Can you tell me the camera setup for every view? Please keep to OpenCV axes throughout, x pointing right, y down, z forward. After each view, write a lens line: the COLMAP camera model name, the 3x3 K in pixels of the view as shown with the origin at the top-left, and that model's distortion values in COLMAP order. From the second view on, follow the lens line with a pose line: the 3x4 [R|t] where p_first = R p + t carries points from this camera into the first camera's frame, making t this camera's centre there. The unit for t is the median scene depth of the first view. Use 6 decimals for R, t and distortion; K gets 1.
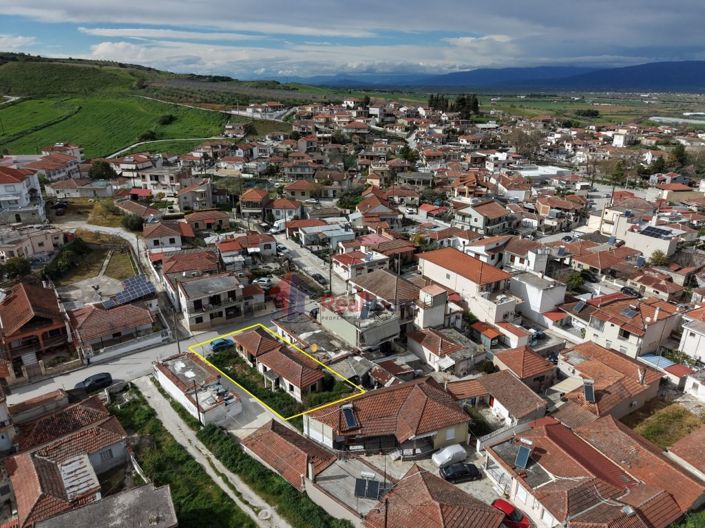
lens RADIAL K [[471.1, 0, 351.6], [0, 471.1, 265.1], [0, 0, 1]] dist [0.024218, -0.022972]
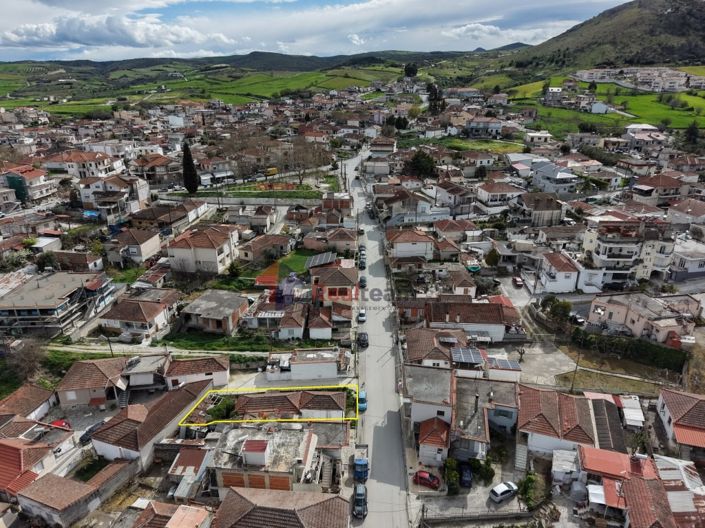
lens RADIAL K [[469.6, 0, 351.5], [0, 469.6, 266.4], [0, 0, 1]] dist [0.034736, -0.038429]
pose [[-0.657875, 0.281690, -0.698463, 0.265499], [-0.270410, 0.777227, 0.568152, -0.446984], [0.702907, 0.562644, -0.435147, 0.872564]]
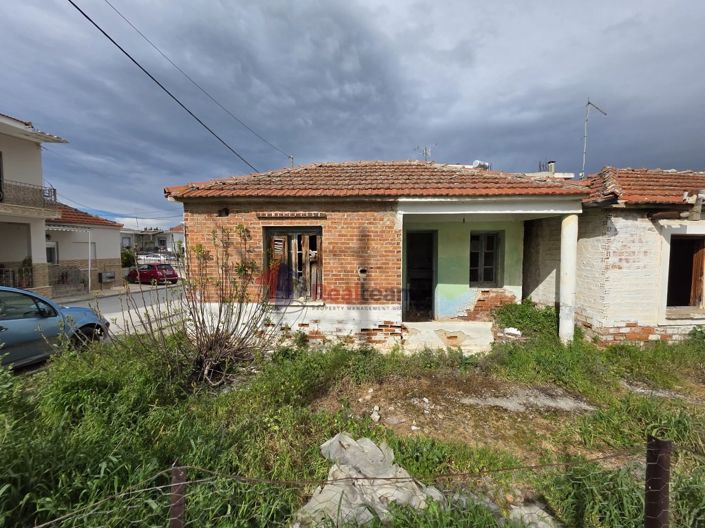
lens RADIAL K [[279.5, 0, 353.4], [0, 279.5, 262.2], [0, 0, 1]] dist [0.001683, -0.000051]
pose [[0.659408, -0.044250, 0.750482, -0.181503], [0.275966, 0.942824, -0.186886, 0.127520], [-0.699302, 0.330341, 0.633917, 0.620828]]
